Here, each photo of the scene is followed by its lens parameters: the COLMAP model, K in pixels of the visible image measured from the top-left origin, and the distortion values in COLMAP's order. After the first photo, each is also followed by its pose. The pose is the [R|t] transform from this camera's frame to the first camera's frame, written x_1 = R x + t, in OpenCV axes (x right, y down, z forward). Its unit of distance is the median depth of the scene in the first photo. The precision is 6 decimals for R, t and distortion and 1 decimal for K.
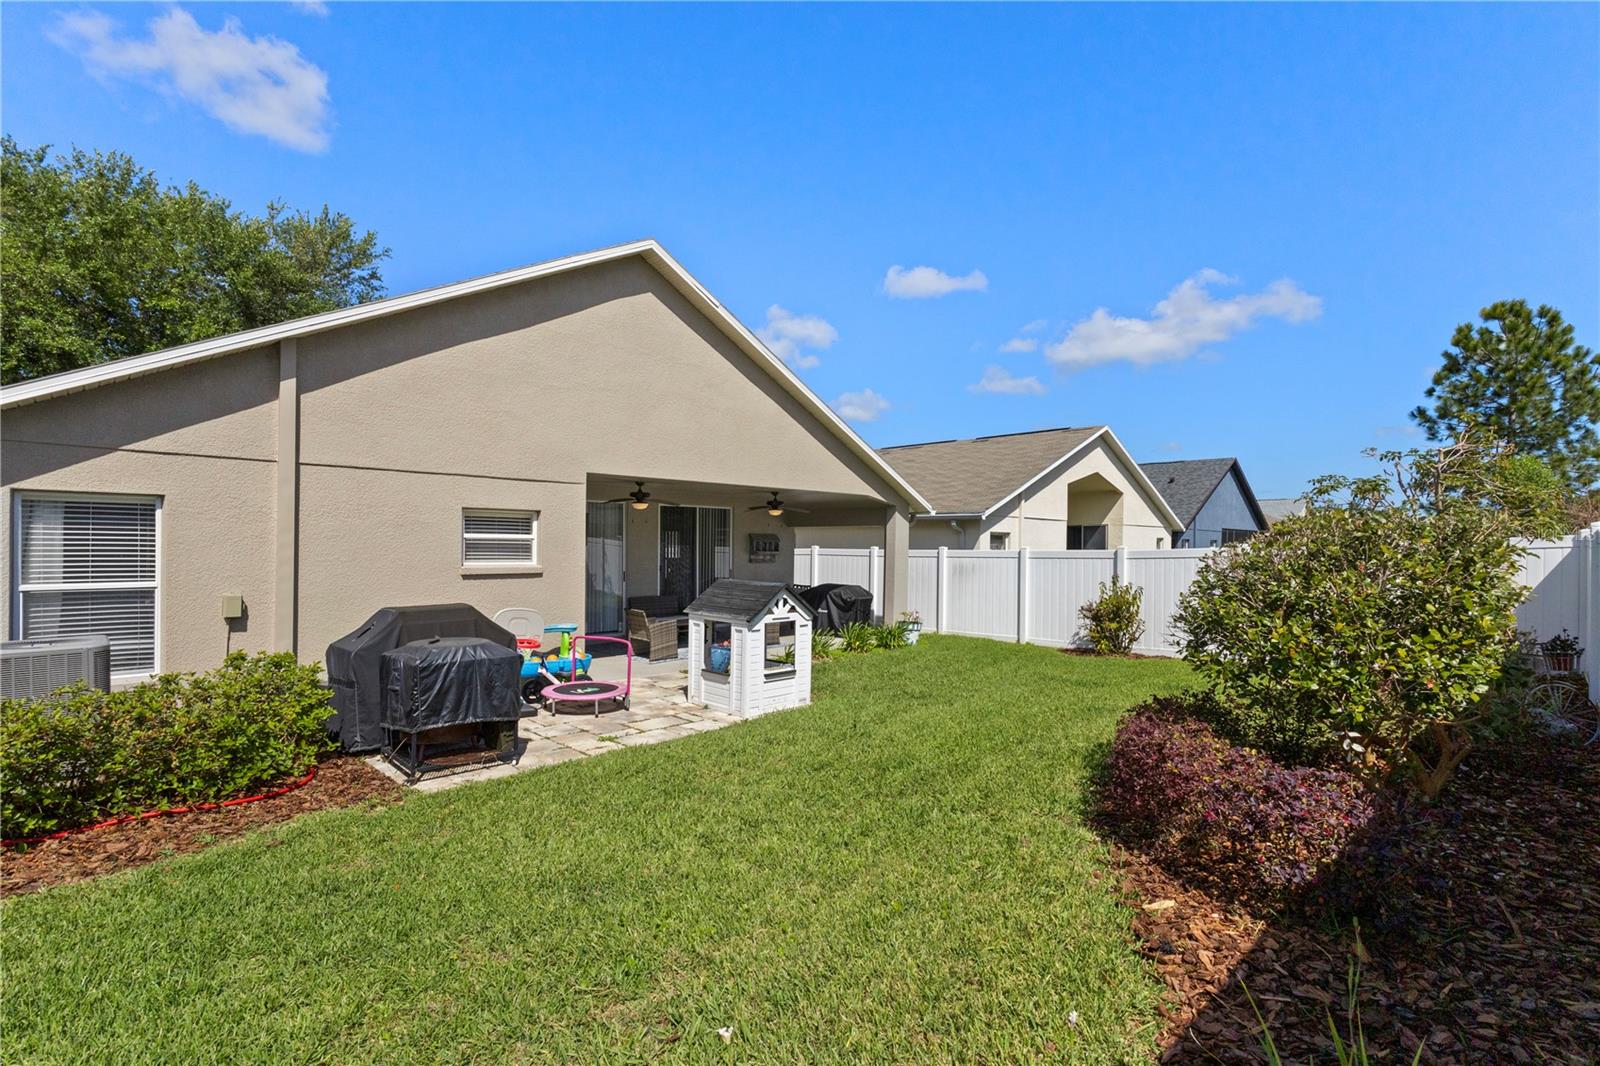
lens RADIAL K [[778.4, 0, 800.0], [0, 778.4, 533.0], [0, 0, 1]] dist [0.000025, -0.000024]
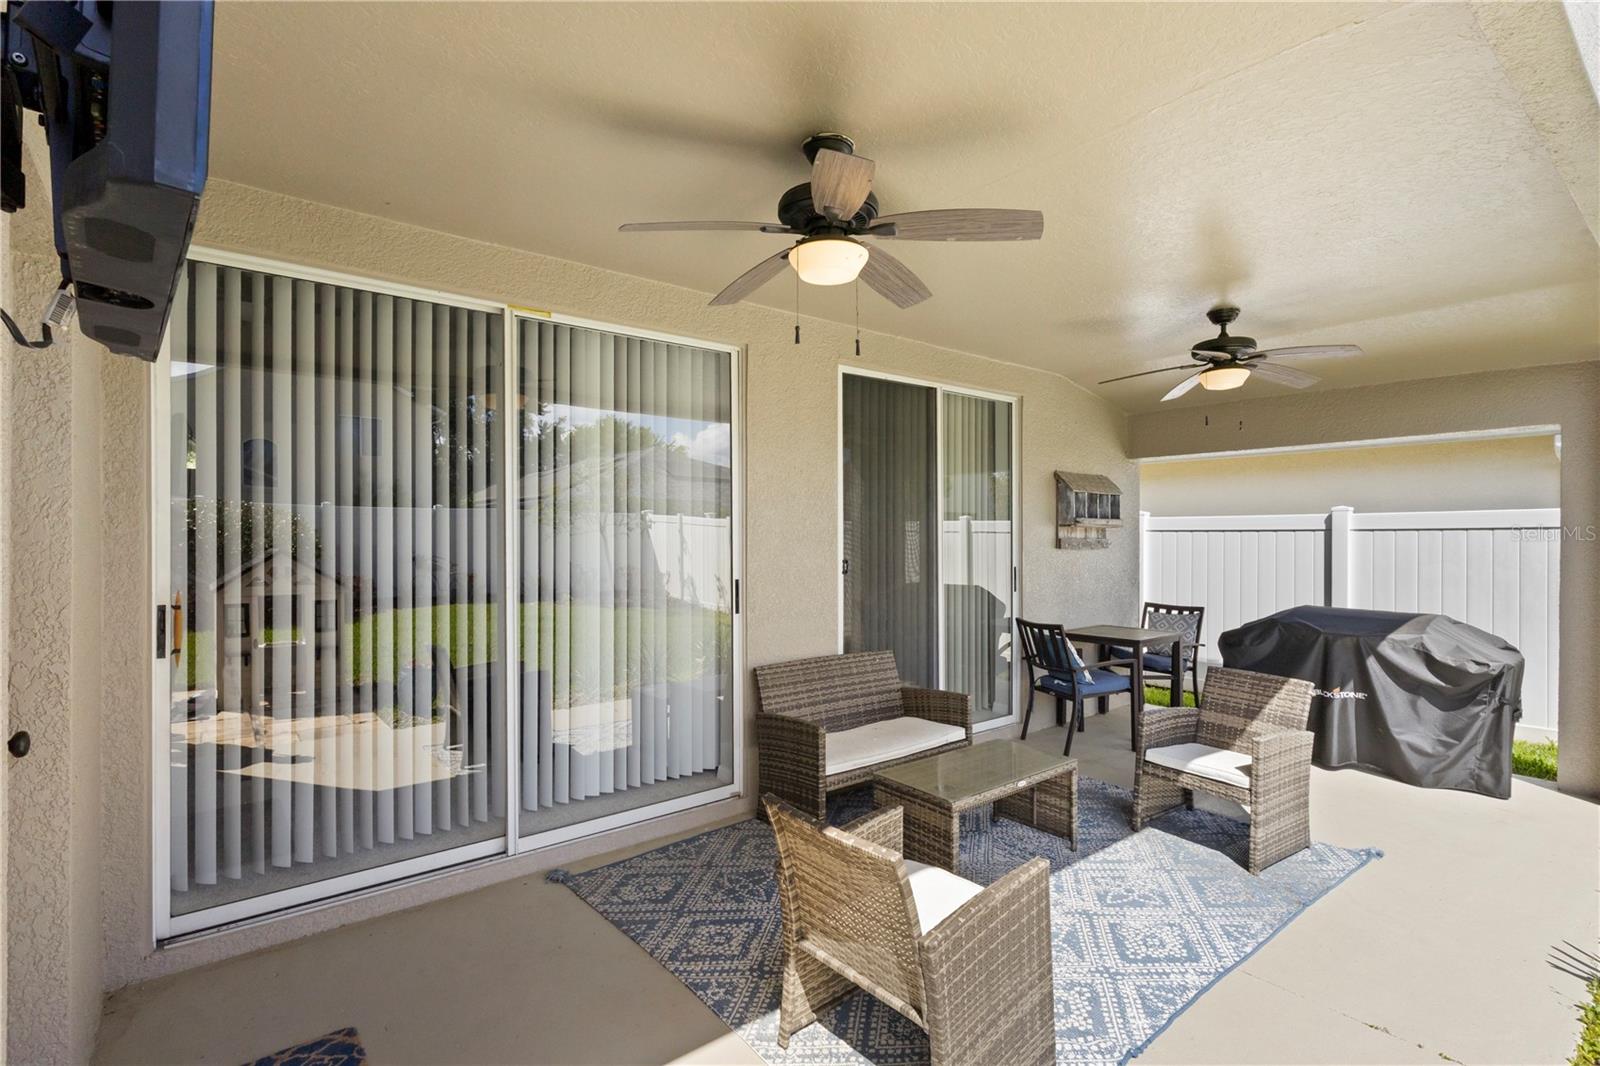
lens RADIAL K [[778.4, 0, 800.0], [0, 778.4, 533.0], [0, 0, 1]] dist [0.000025, -0.000024]
pose [[0.994848, -0.019165, -0.099550, -0.188665], [0.021423, 0.999536, 0.021664, 0.025264], [0.099089, -0.023685, 0.994797, 0.775264]]
